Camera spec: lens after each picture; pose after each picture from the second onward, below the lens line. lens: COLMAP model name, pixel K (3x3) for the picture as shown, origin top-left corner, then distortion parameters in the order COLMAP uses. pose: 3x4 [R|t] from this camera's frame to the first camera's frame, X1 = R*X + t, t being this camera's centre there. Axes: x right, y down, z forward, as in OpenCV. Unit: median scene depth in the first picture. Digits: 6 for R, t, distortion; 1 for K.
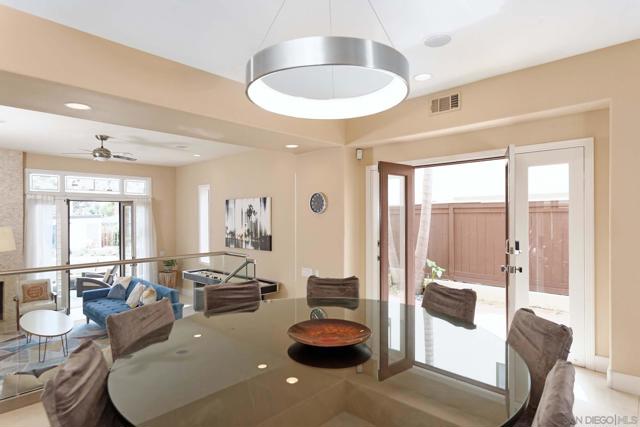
lens RADIAL K [[341.0, 0, 320.0], [0, 341.0, 213.5], [0, 0, 1]] dist [-0.028840, -0.000175]
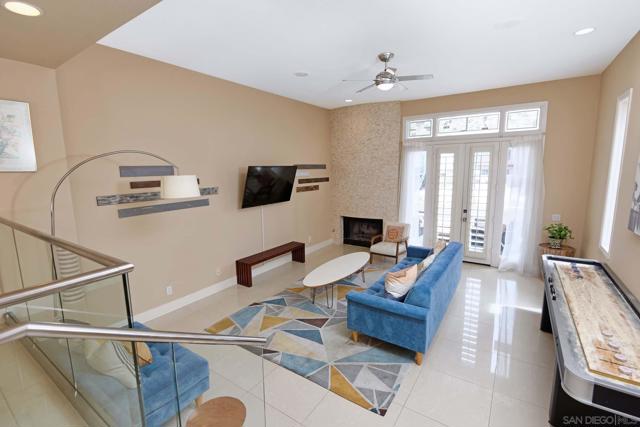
lens RADIAL K [[292.0, 0, 320.0], [0, 292.0, 213.5], [0, 0, 1]] dist [-0.009064, -0.000731]
pose [[0.157645, 0.151024, -0.975879, 0.020114], [0.018548, 0.987609, 0.155835, 0.016950], [0.987322, -0.042667, 0.152891, 0.567784]]
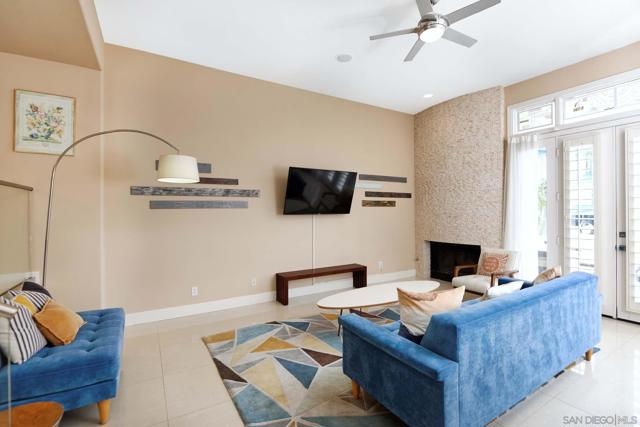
lens RADIAL K [[292.0, 0, 320.0], [0, 292.0, 213.5], [0, 0, 1]] dist [-0.009064, -0.000731]
pose [[-0.274233, 0.007776, -0.961632, -0.102222], [0.008800, 0.999946, 0.005576, 0.103949], [0.961623, -0.006933, -0.274287, 0.737897]]
